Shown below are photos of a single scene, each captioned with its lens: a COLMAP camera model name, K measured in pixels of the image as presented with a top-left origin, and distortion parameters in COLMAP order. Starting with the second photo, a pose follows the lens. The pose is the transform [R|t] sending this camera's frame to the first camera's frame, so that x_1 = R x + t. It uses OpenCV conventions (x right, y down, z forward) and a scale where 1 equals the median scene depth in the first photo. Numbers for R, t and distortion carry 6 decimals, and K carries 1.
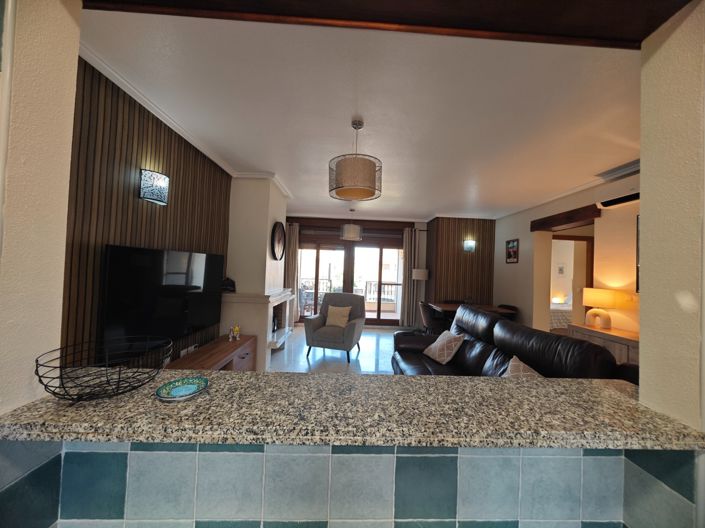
lens RADIAL K [[249.4, 0, 355.2], [0, 249.4, 265.2], [0, 0, 1]] dist [-0.000588, -0.000028]
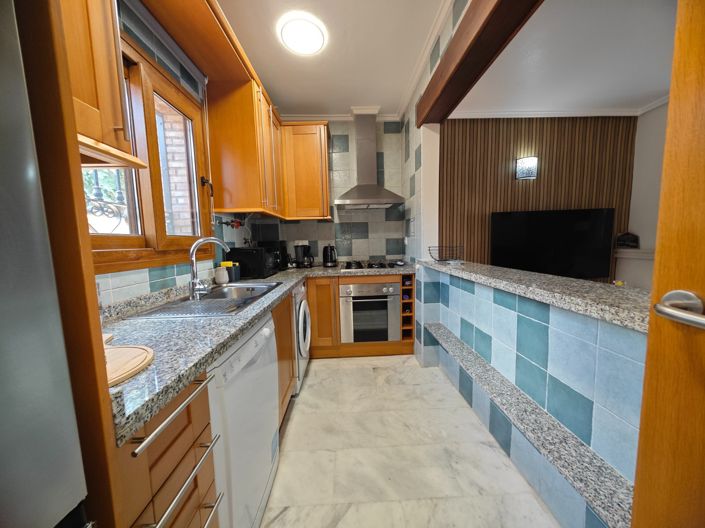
lens RADIAL K [[249.4, 0, 355.2], [0, 249.4, 265.2], [0, 0, 1]] dist [-0.000588, -0.000028]
pose [[-0.006479, 0.055262, -0.998451, 0.822016], [0.041897, 0.997610, 0.054943, 0.153300], [0.999101, -0.041476, -0.008779, -0.005970]]
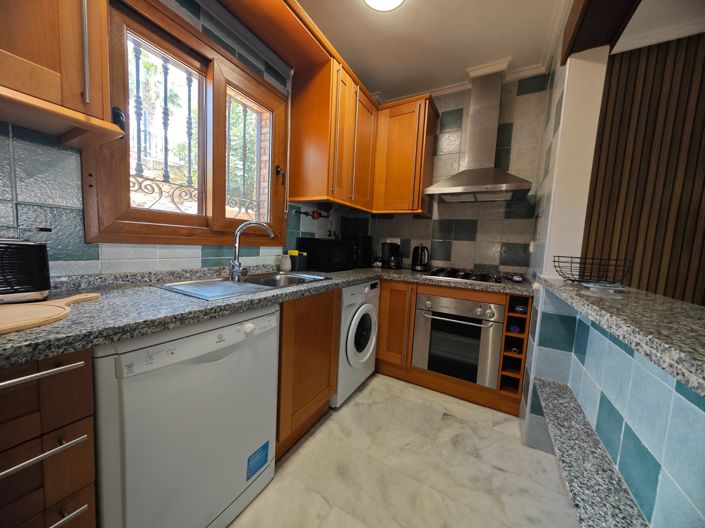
lens RADIAL K [[249.4, 0, 355.2], [0, 249.4, 265.2], [0, 0, 1]] dist [-0.000588, -0.000028]
pose [[-0.517545, 0.006918, -0.855628, 0.512887], [-0.058383, 0.997351, 0.043378, 0.177790], [0.853662, 0.072404, -0.515770, 0.240107]]
